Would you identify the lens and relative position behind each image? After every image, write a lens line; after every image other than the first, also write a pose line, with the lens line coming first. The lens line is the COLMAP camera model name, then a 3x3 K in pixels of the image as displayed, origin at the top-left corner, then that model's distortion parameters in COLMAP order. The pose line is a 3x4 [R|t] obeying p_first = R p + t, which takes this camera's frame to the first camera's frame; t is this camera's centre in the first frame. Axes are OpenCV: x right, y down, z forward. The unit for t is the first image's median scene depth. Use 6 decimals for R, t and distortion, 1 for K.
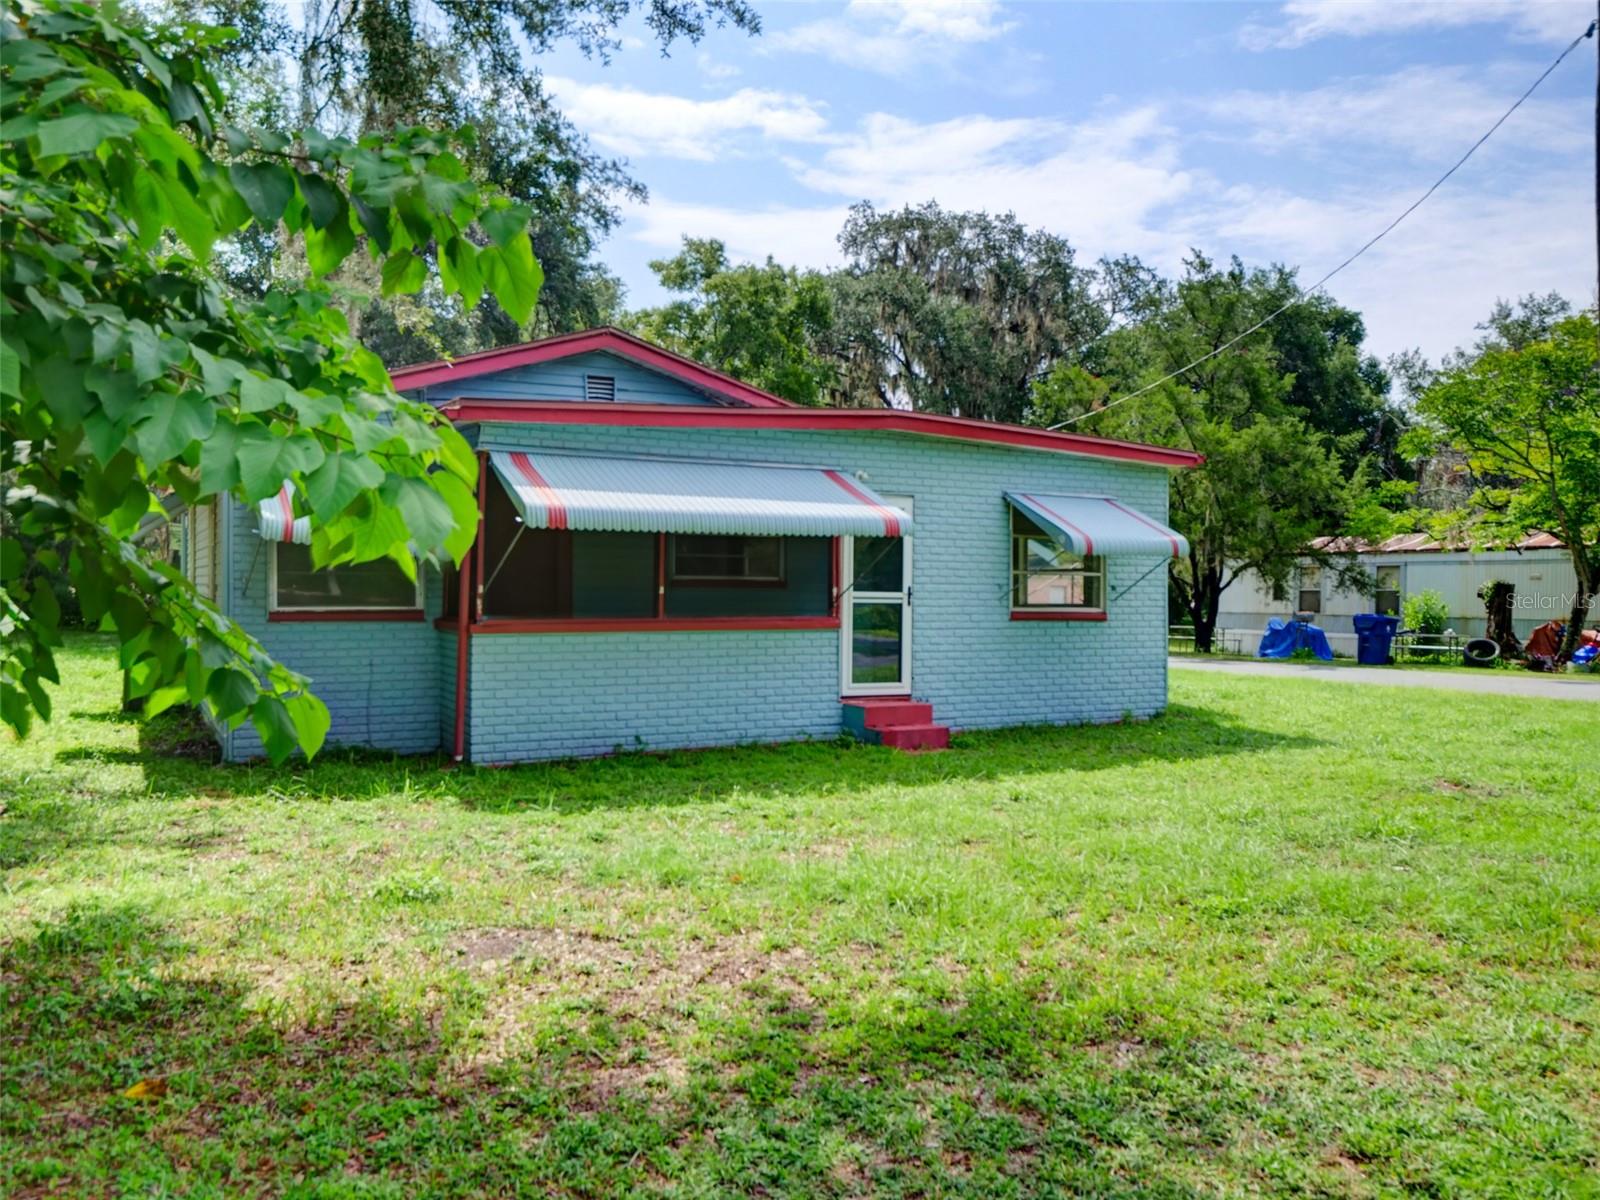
lens RADIAL K [[1276.3, 0, 800.0], [0, 1276.3, 600.0], [0, 0, 1]] dist [0.010955, -0.002743]
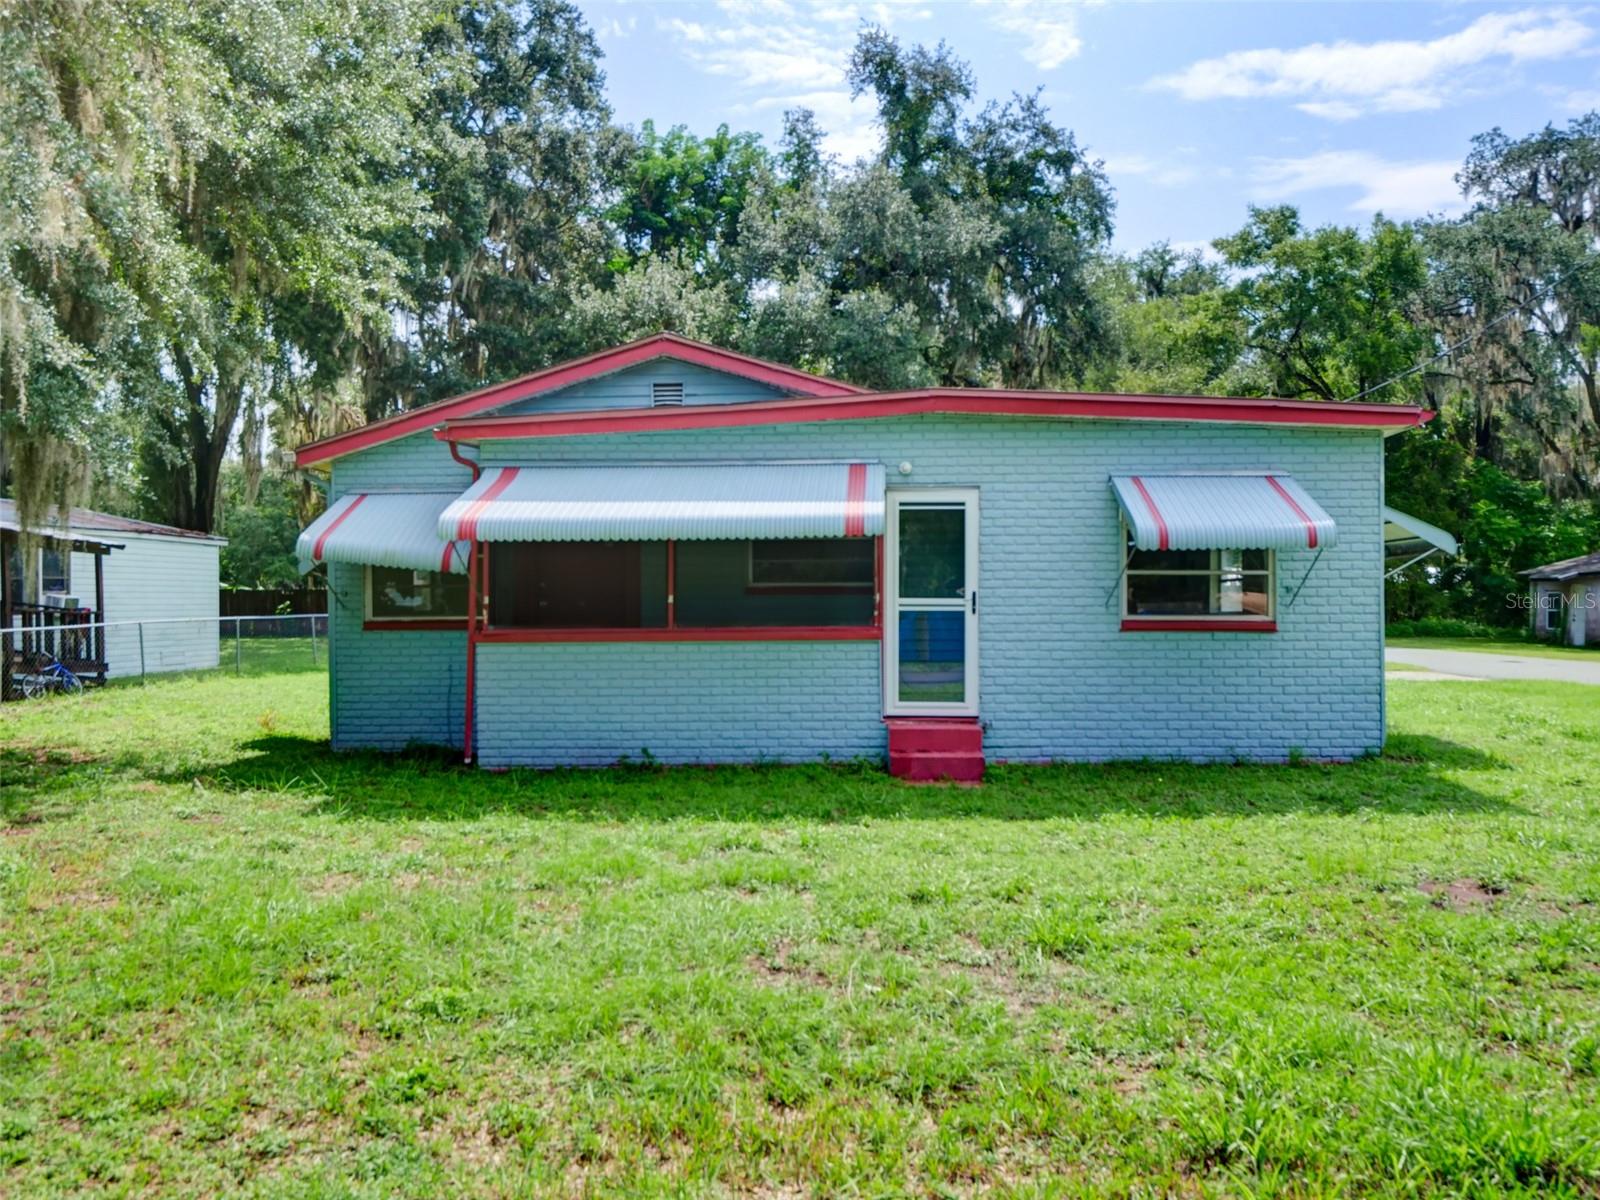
lens RADIAL K [[1276.3, 0, 800.0], [0, 1276.3, 600.0], [0, 0, 1]] dist [0.010955, -0.002743]
pose [[0.861202, -0.008501, -0.508192, 0.433863], [0.006920, 0.999964, -0.005000, -0.001338], [0.508216, 0.000790, 0.861229, 0.199532]]
